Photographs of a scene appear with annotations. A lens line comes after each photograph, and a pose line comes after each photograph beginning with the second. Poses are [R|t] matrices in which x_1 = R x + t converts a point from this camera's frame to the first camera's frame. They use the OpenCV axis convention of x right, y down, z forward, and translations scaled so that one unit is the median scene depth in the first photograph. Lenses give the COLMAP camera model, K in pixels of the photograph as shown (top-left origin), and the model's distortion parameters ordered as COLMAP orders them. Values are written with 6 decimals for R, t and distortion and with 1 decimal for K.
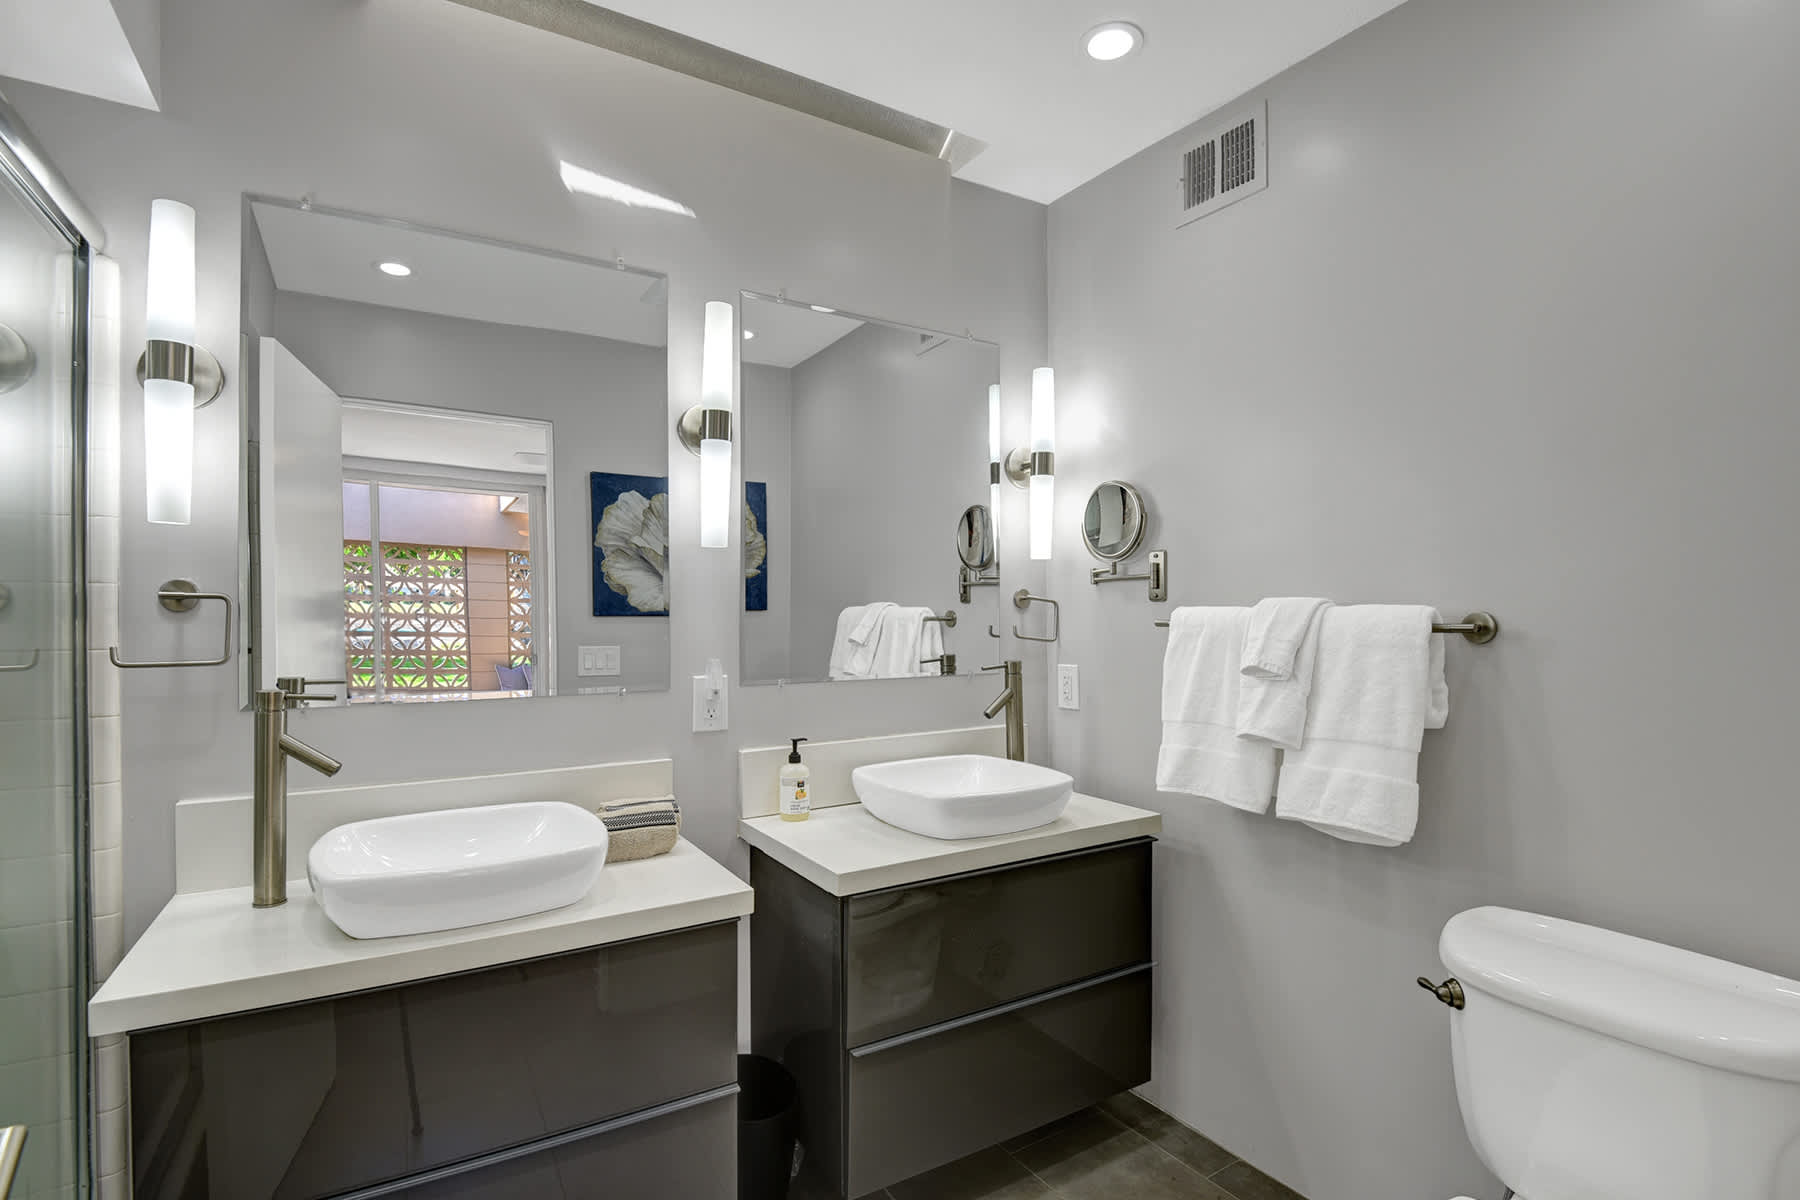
lens RADIAL K [[867.0, 0, 900.0], [0, 867.0, 600.0], [0, 0, 1]] dist [-0.001077, -0.000288]
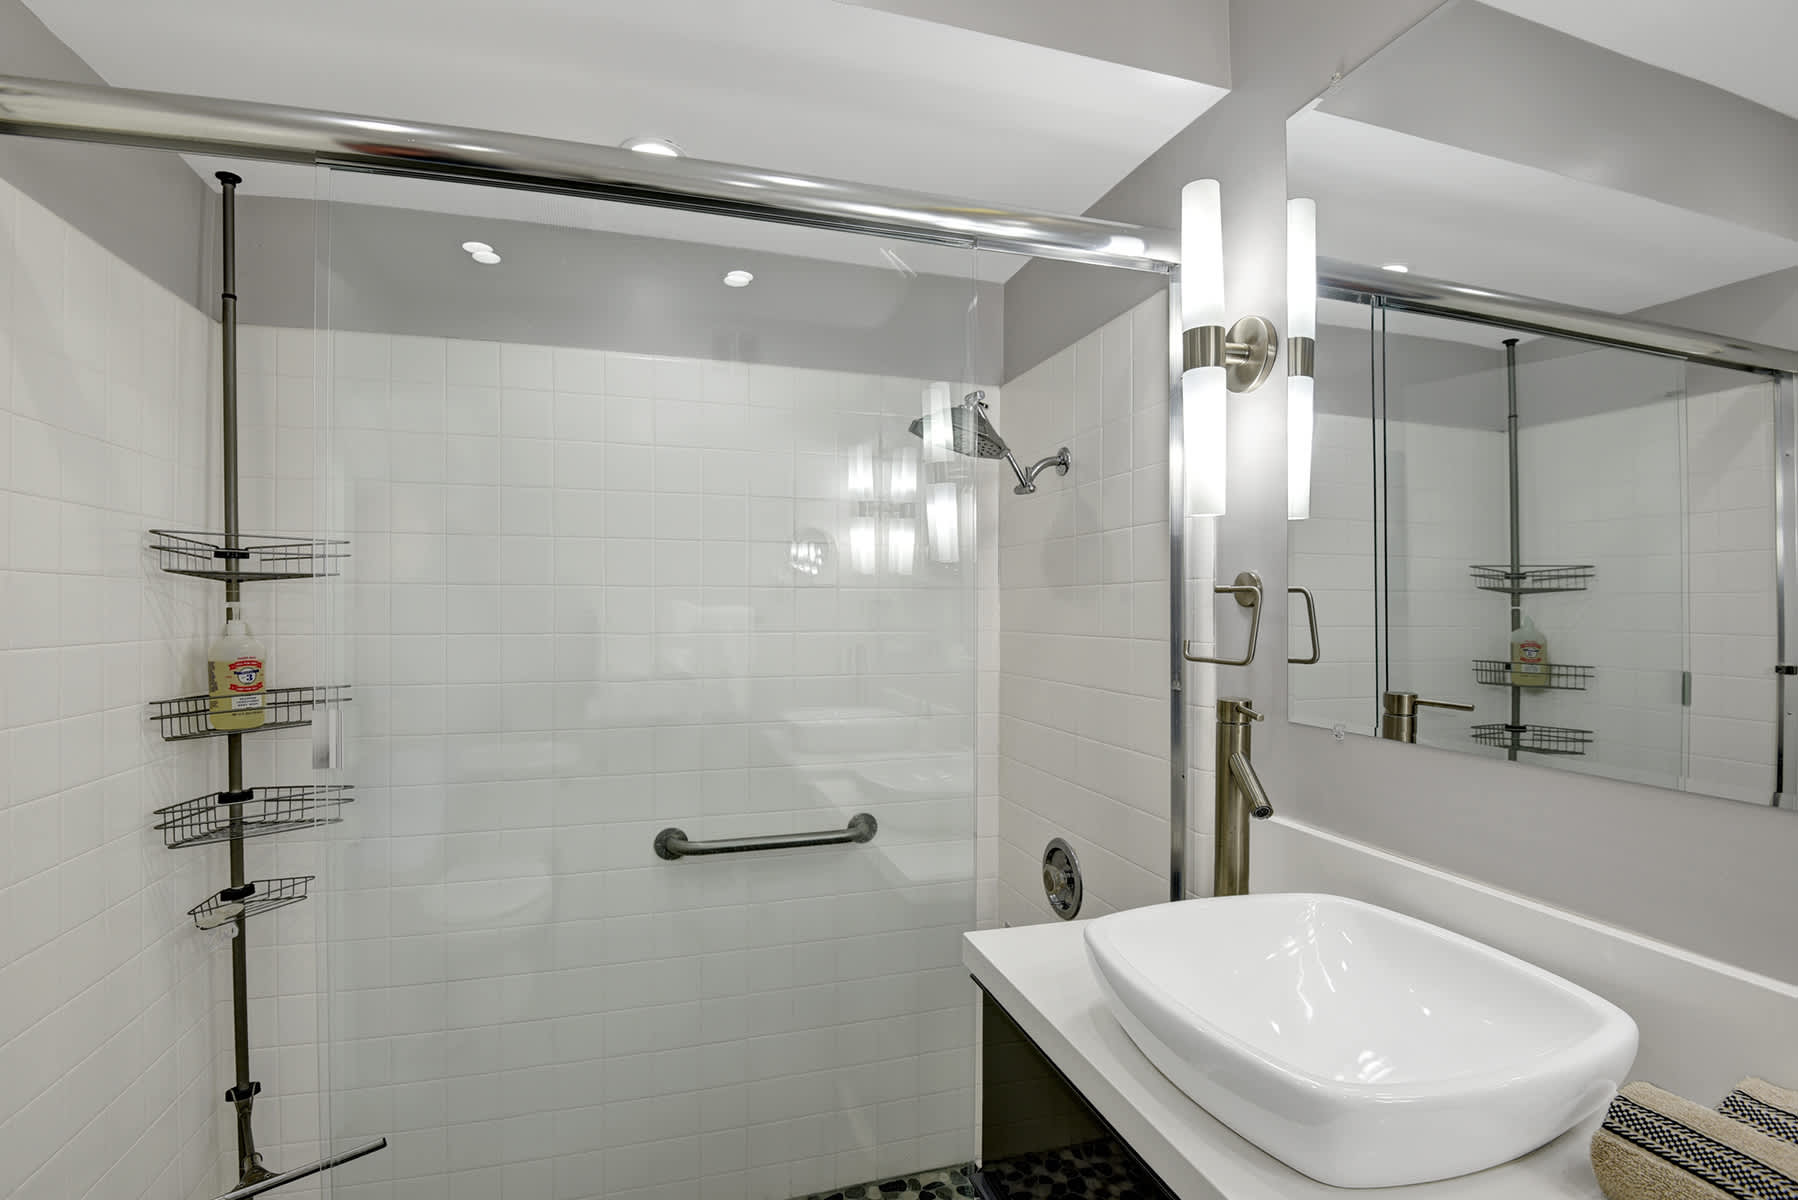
lens RADIAL K [[866.0, 0, 899.0], [0, 866.0, 600.0], [0, 0, 1]] dist [-0.001077, -0.000288]
pose [[-0.218308, -0.003721, -0.975873, 0.175684], [0.002387, 0.999988, -0.004347, 0.010331], [0.975877, -0.003279, -0.218297, 0.856302]]
